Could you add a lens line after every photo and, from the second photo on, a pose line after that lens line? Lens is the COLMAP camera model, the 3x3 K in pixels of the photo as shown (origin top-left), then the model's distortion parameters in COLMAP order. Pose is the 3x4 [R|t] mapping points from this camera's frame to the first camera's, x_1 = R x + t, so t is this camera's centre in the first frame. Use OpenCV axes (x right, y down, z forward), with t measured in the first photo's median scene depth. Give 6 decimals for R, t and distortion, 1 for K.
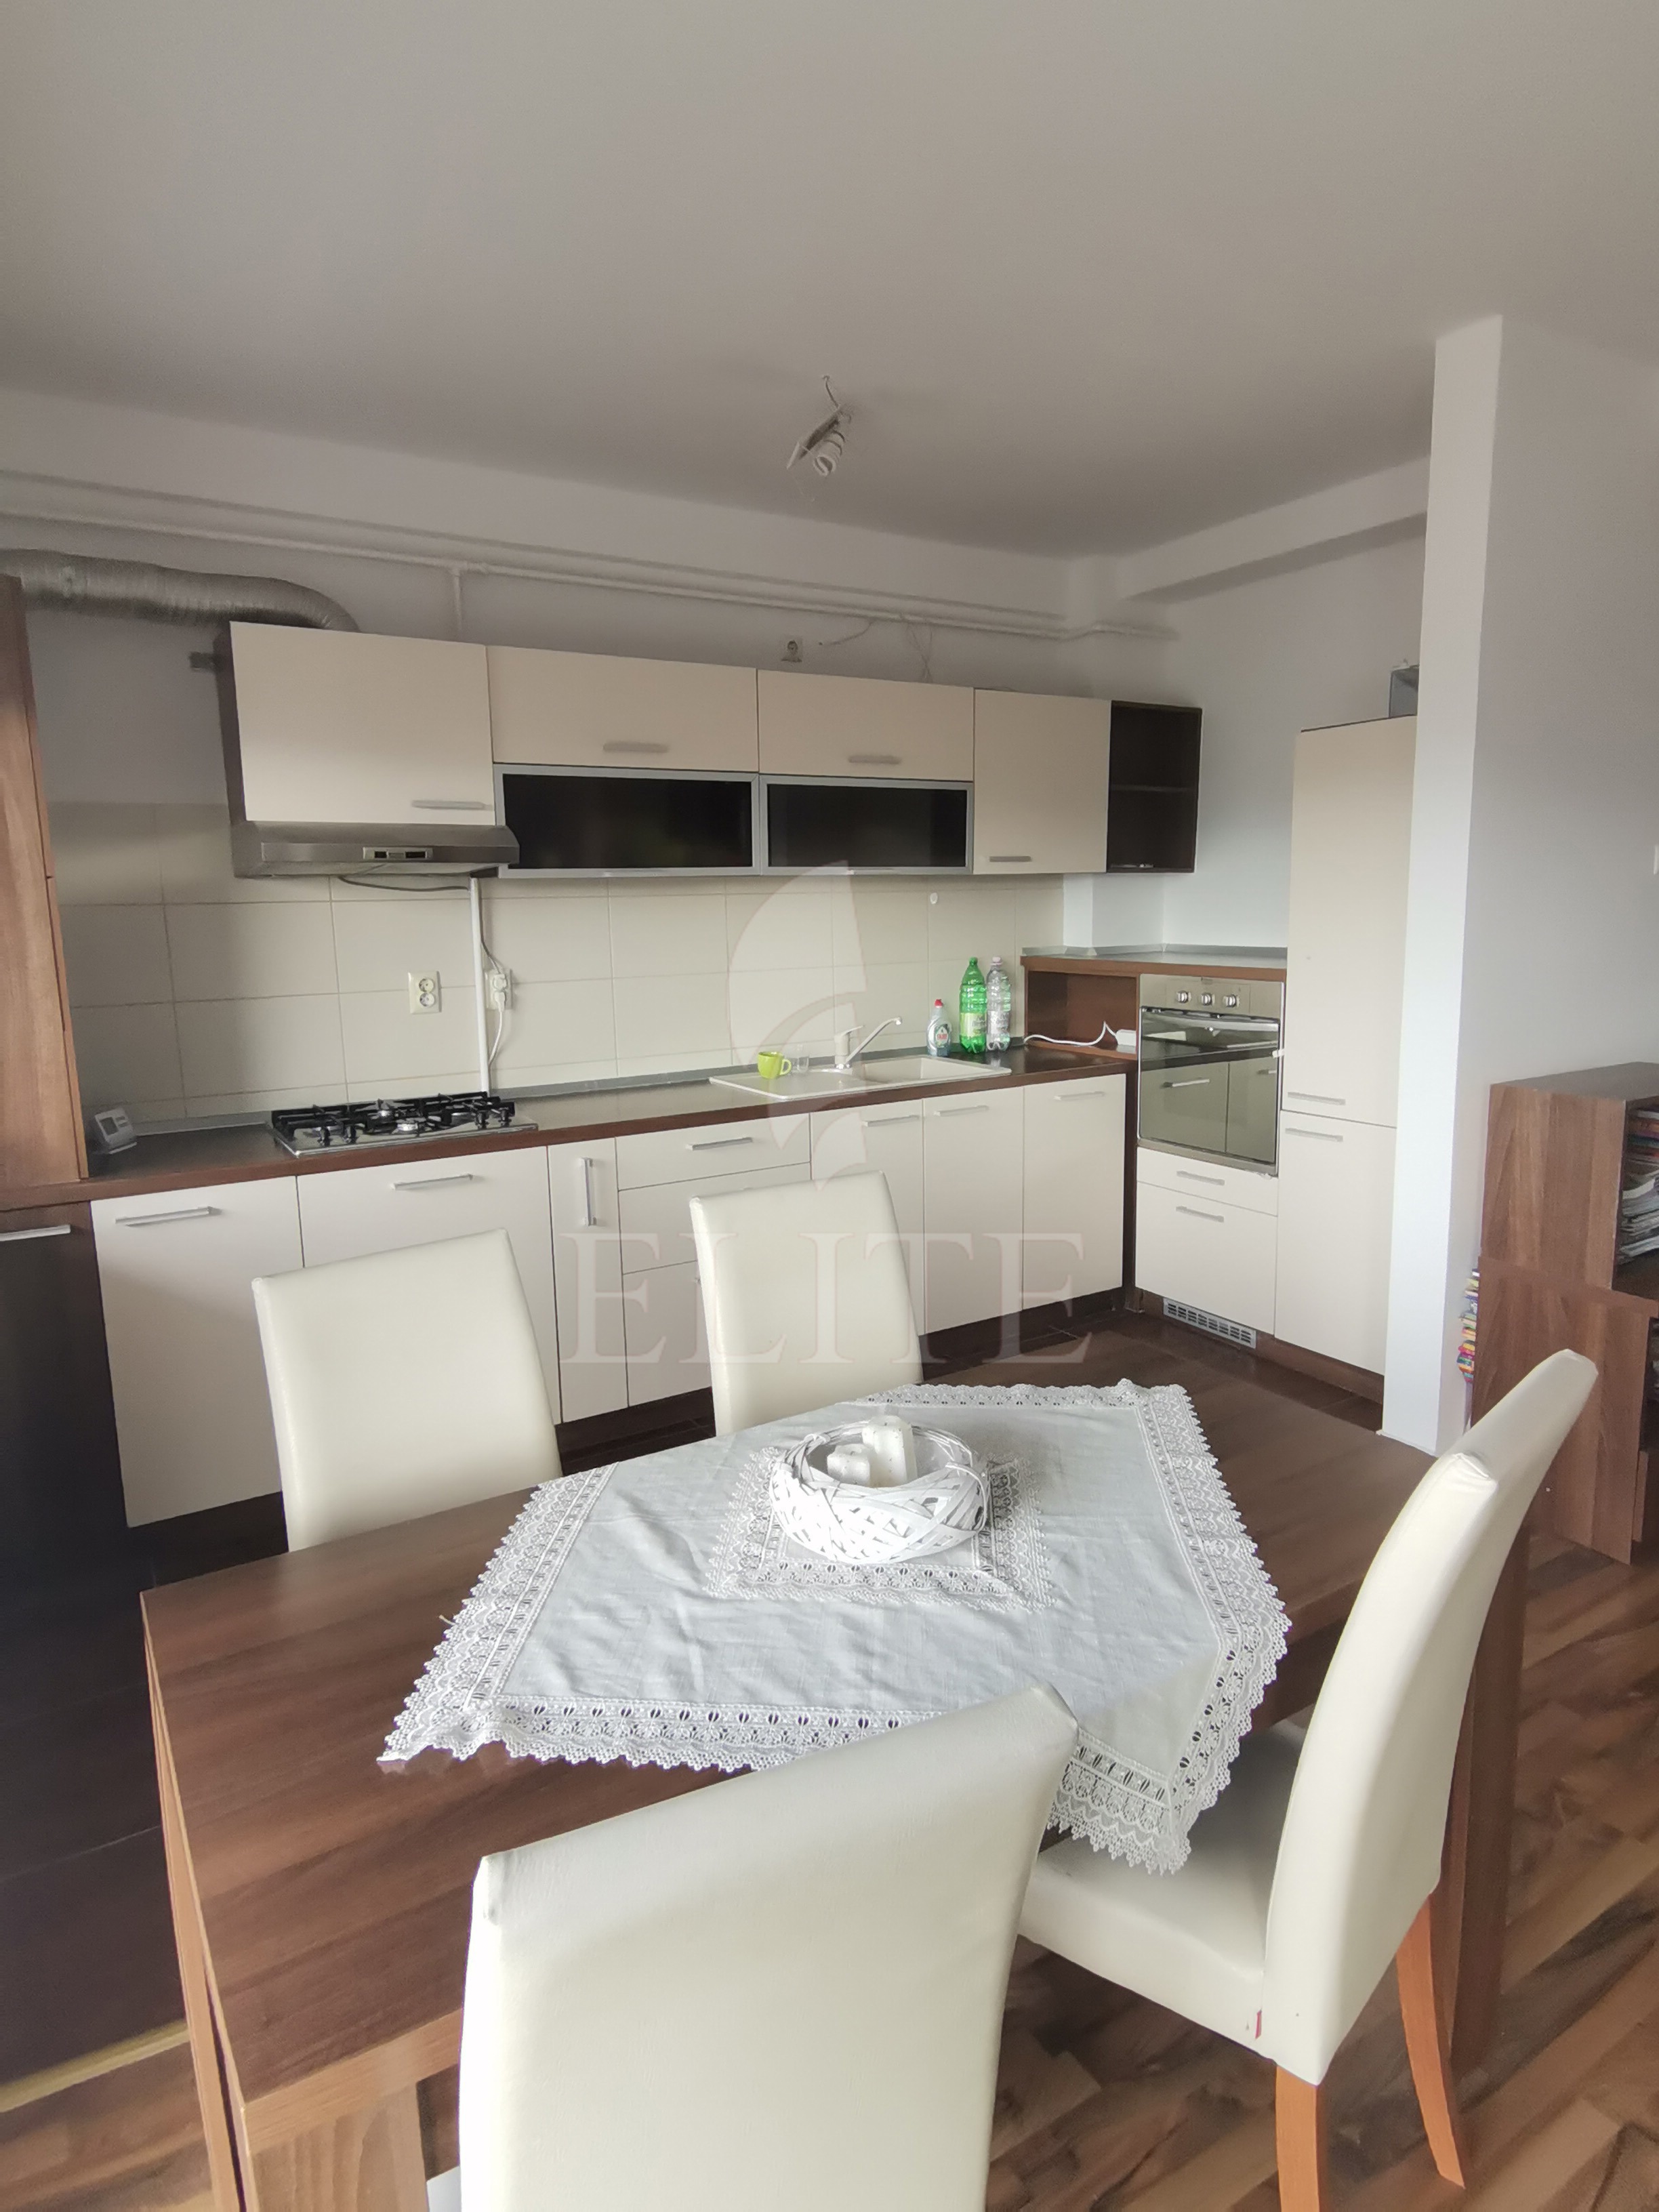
lens RADIAL K [[1279.5, 0, 829.5], [0, 1279.5, 1106.0], [0, 0, 1]] dist [0.033781, -0.024270]
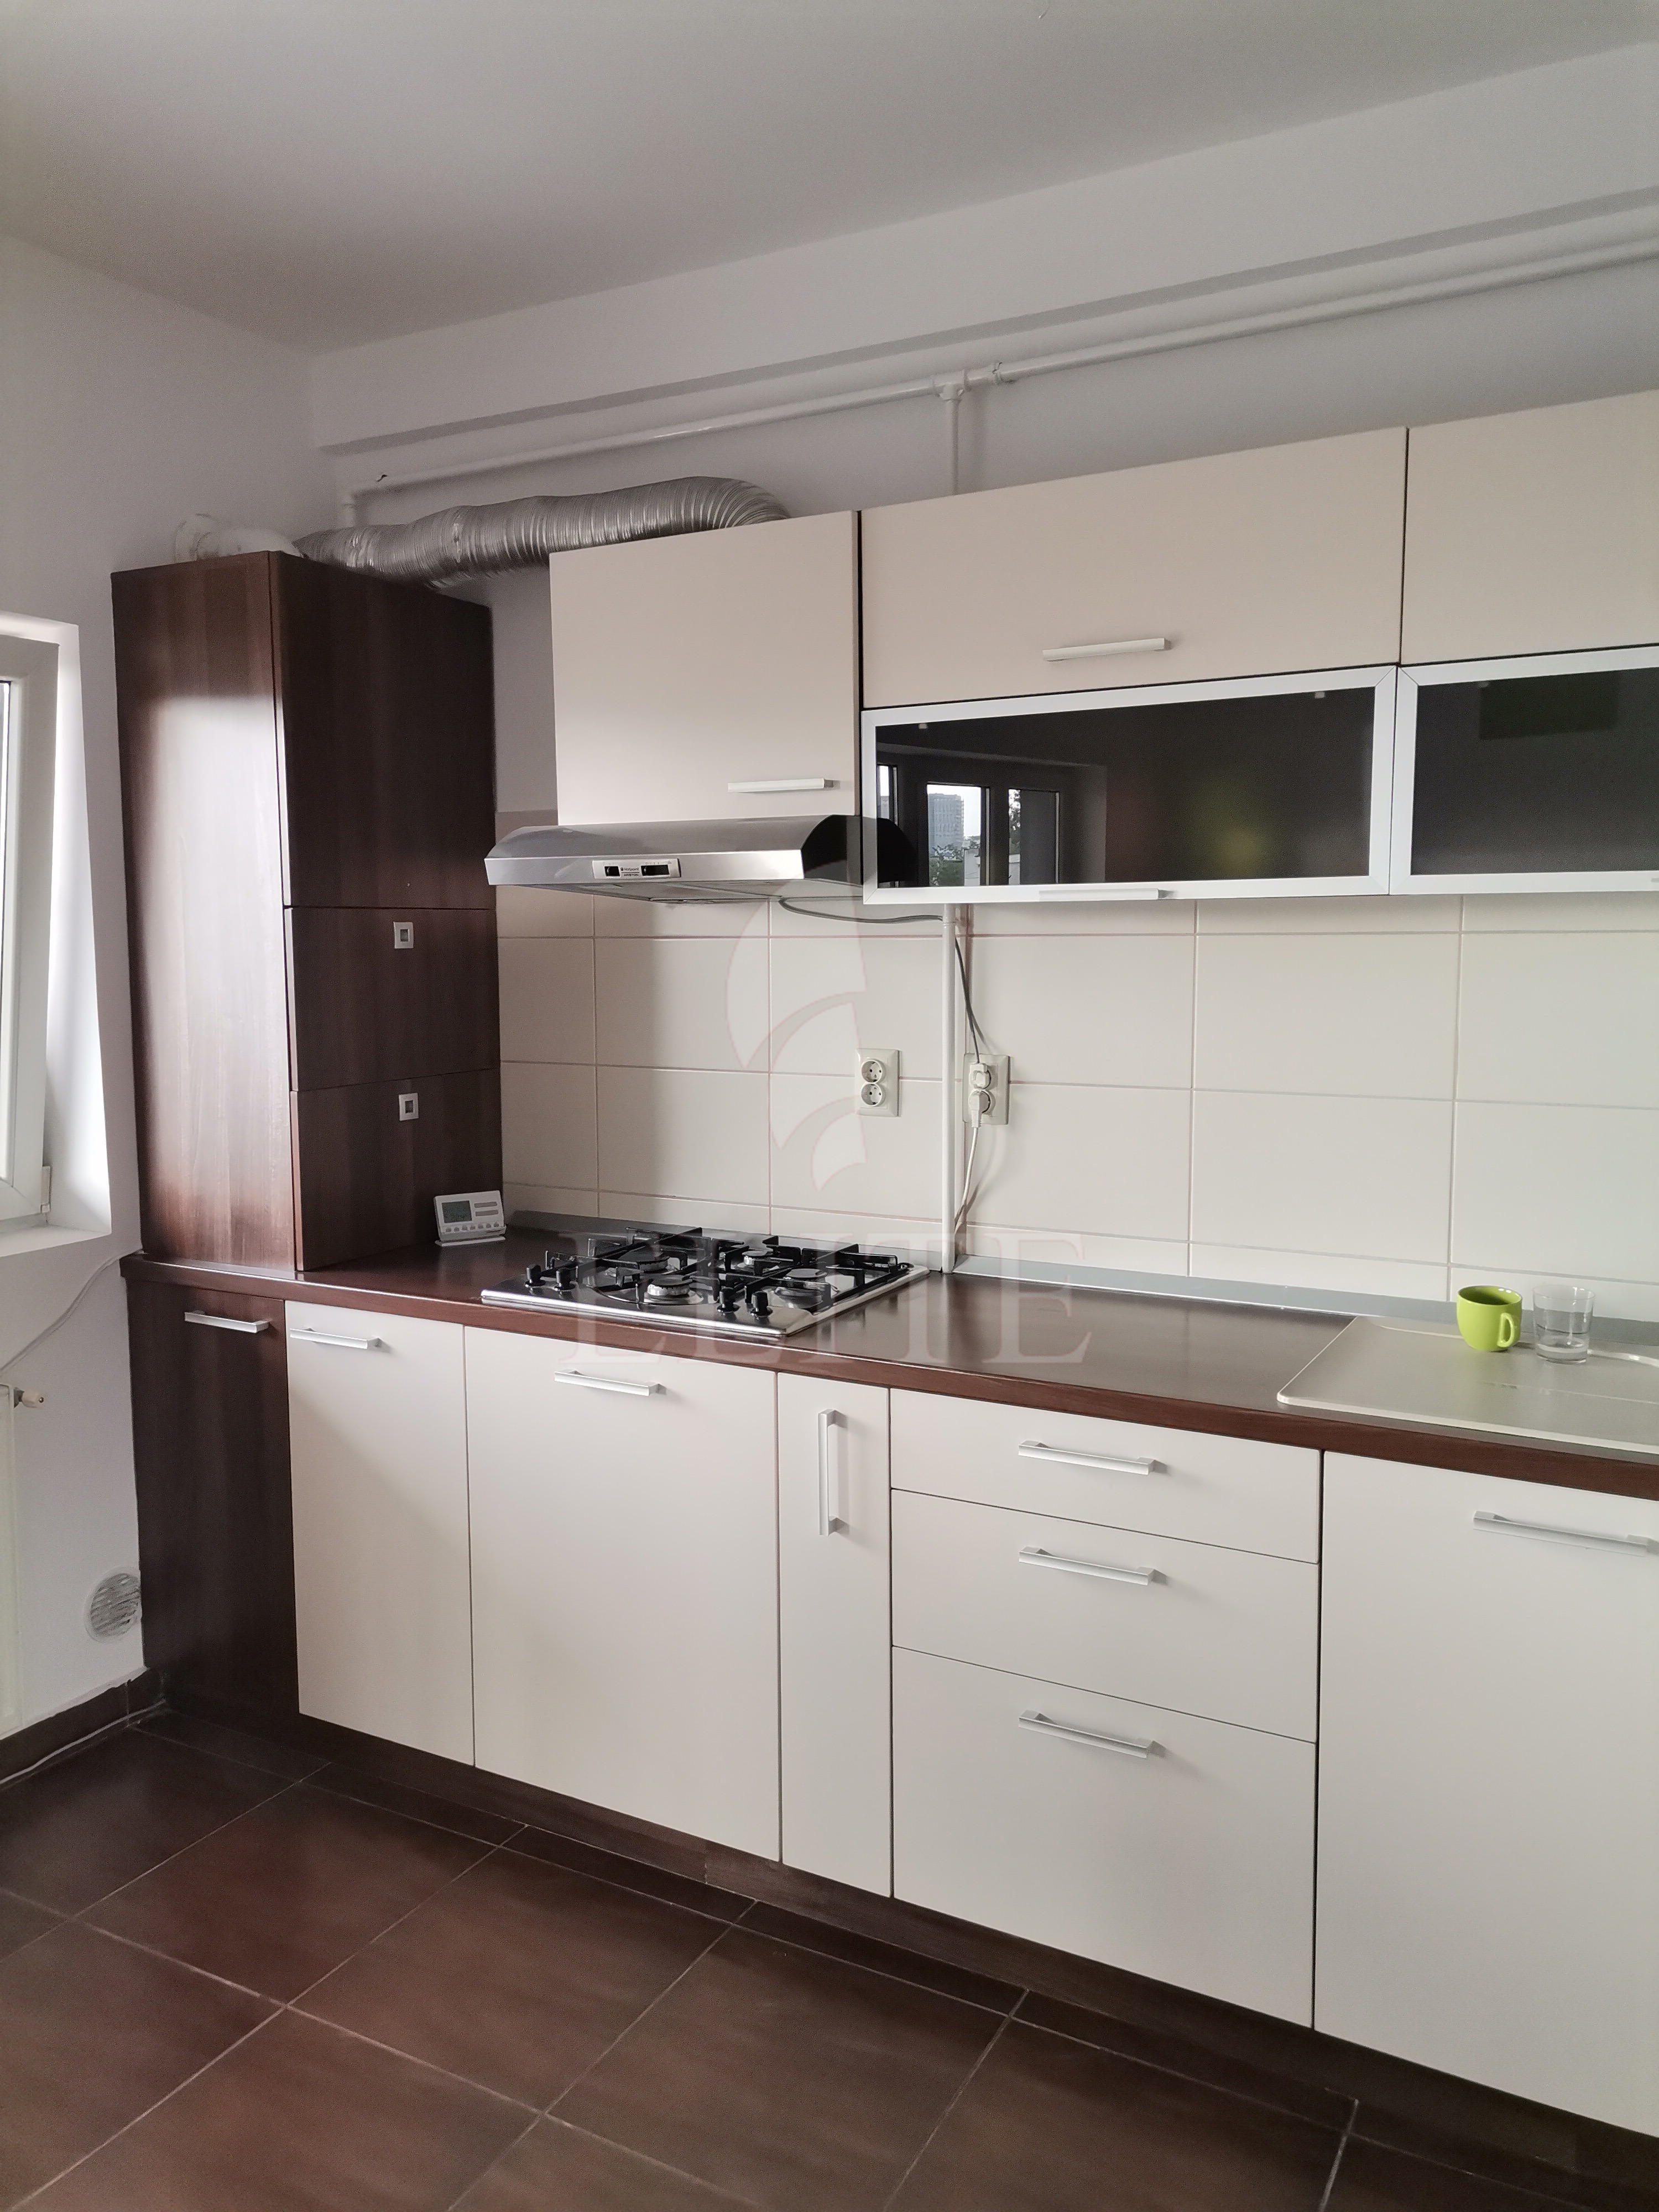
lens RADIAL K [[1667.6, 0, 823.6], [0, 1667.6, 1104.4], [0, 0, 1]] dist [0.055885, -0.020443]
pose [[0.486714, 0.110063, -0.866600, 0.385378], [-0.142284, 0.988772, 0.045668, -0.112693], [0.861896, 0.101076, 0.496910, 0.580573]]
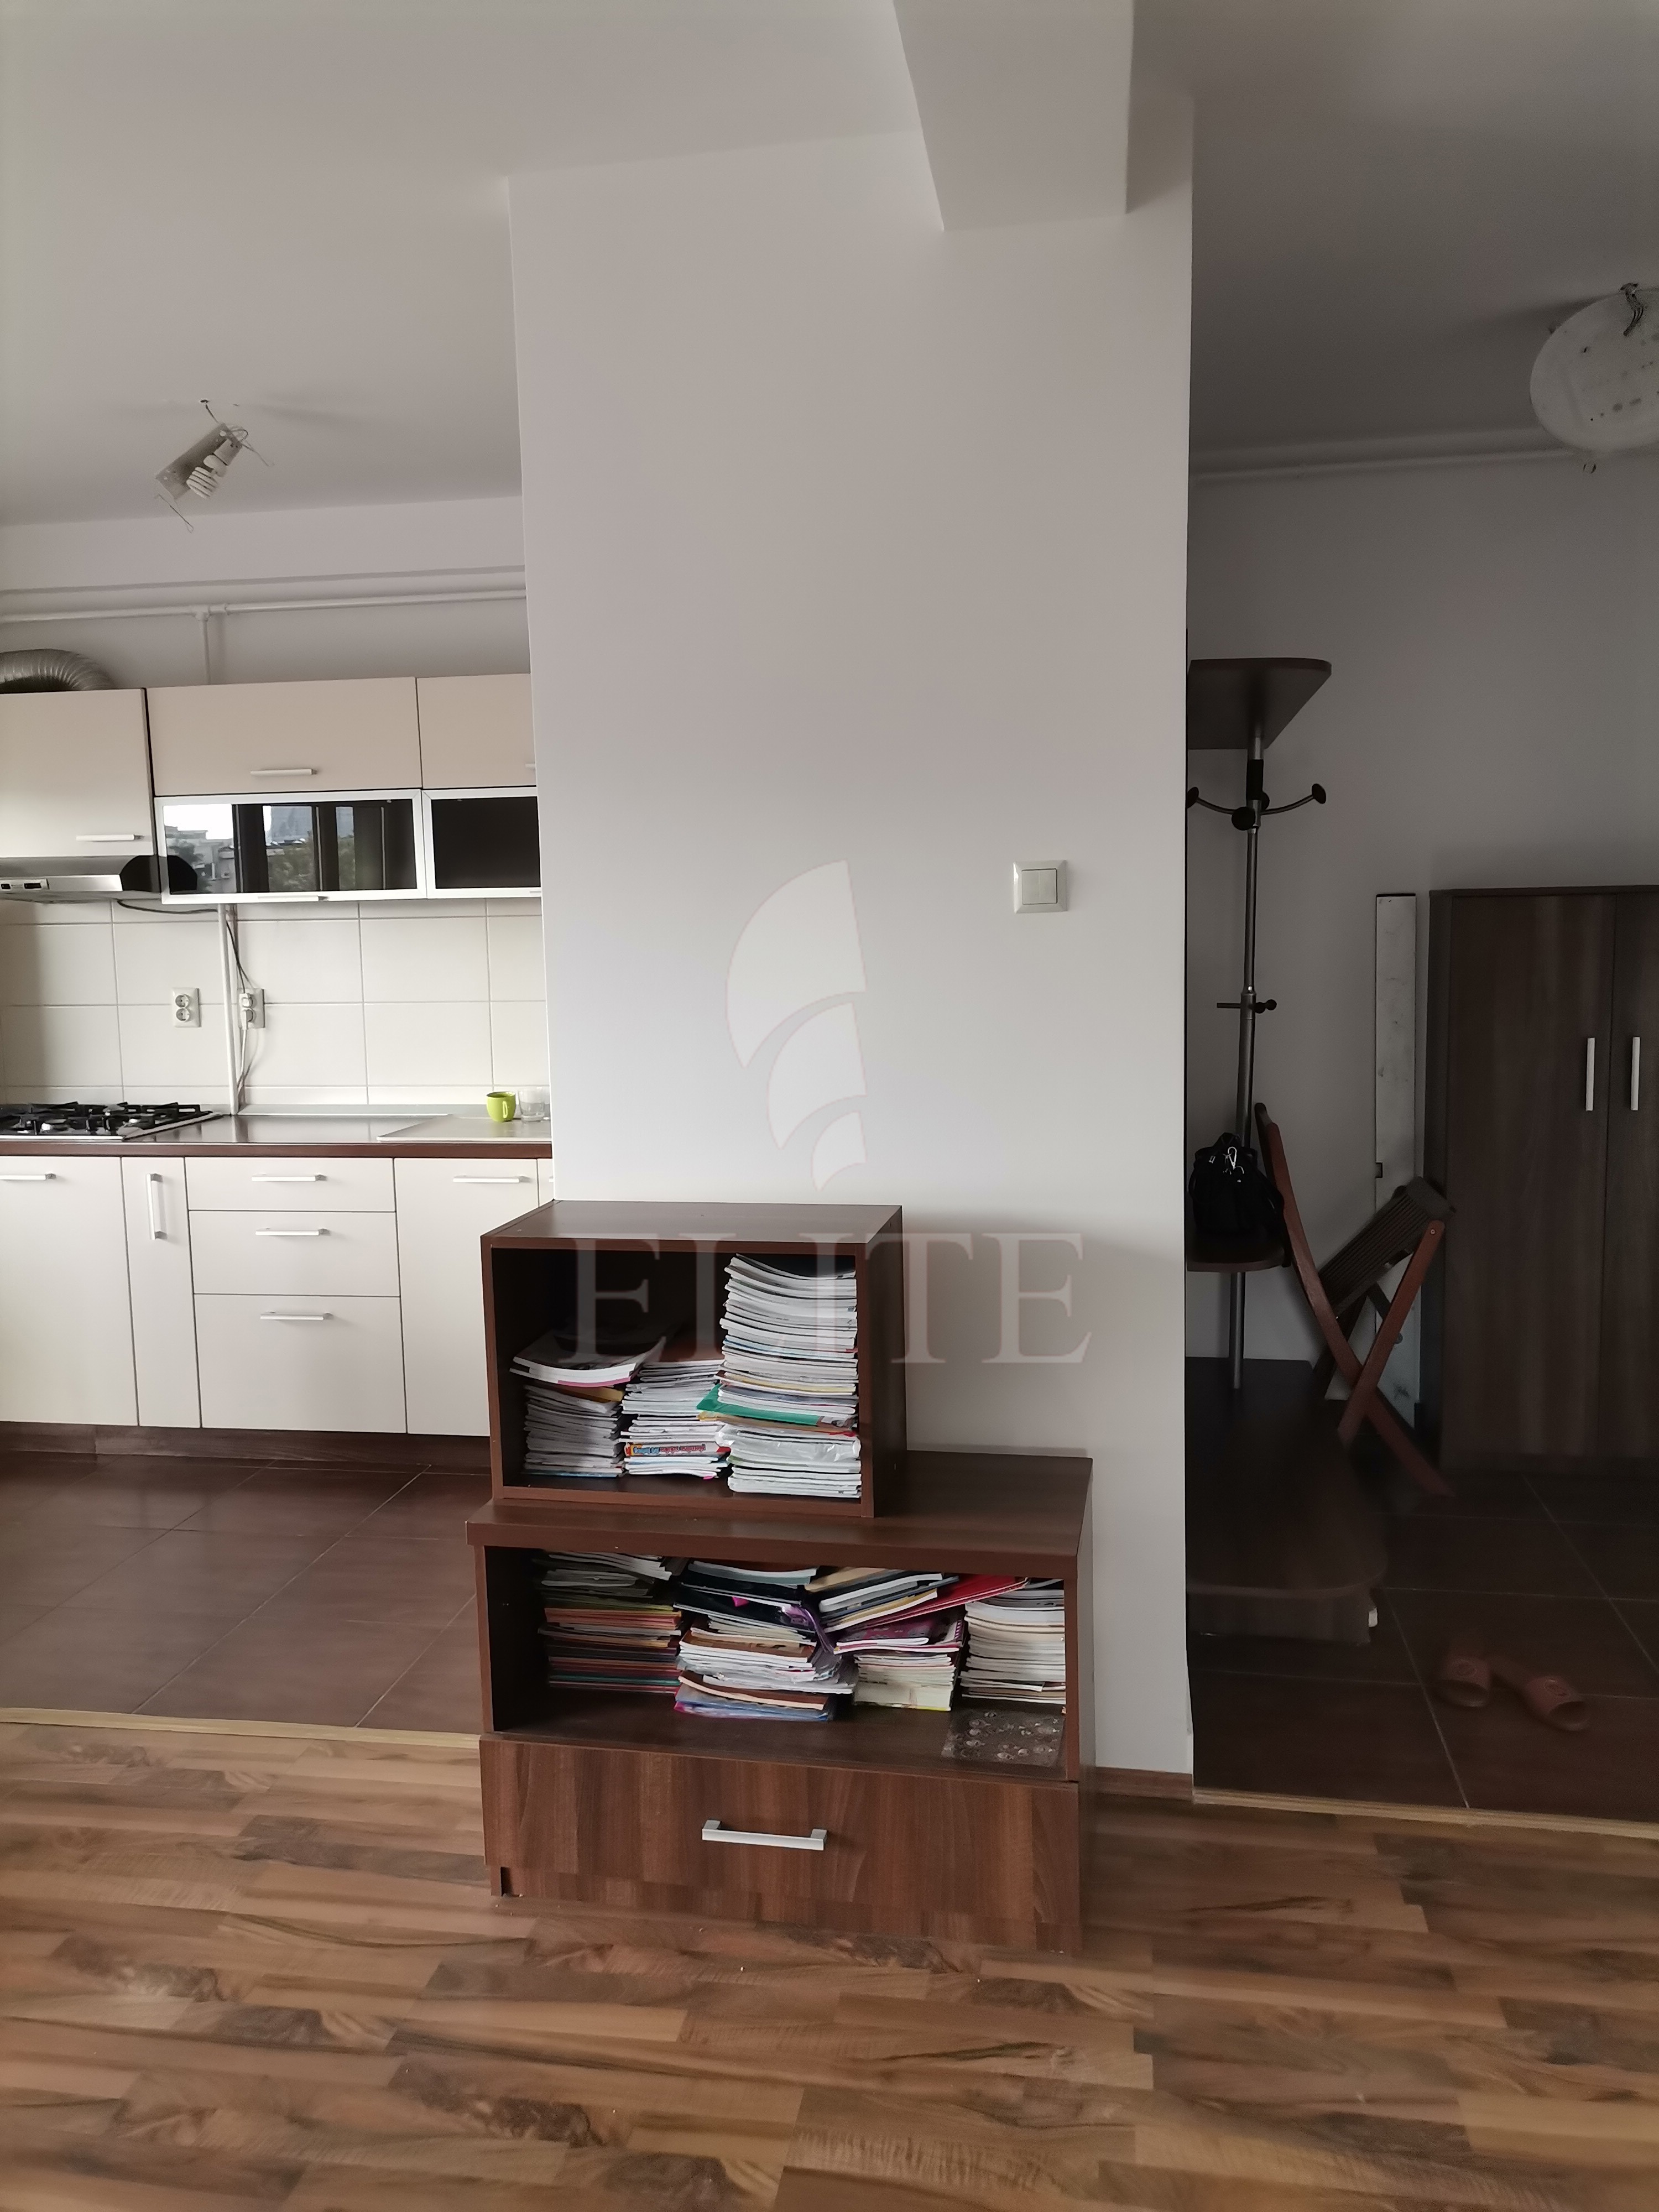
lens RADIAL K [[1667.6, 0, 823.6], [0, 1667.6, 1104.4], [0, 0, 1]] dist [0.055885, -0.020443]
pose [[0.743502, 0.083839, -0.663458, 1.028882], [-0.101860, 0.994732, 0.011551, -0.079557], [0.660931, 0.058992, 0.748125, 0.312282]]
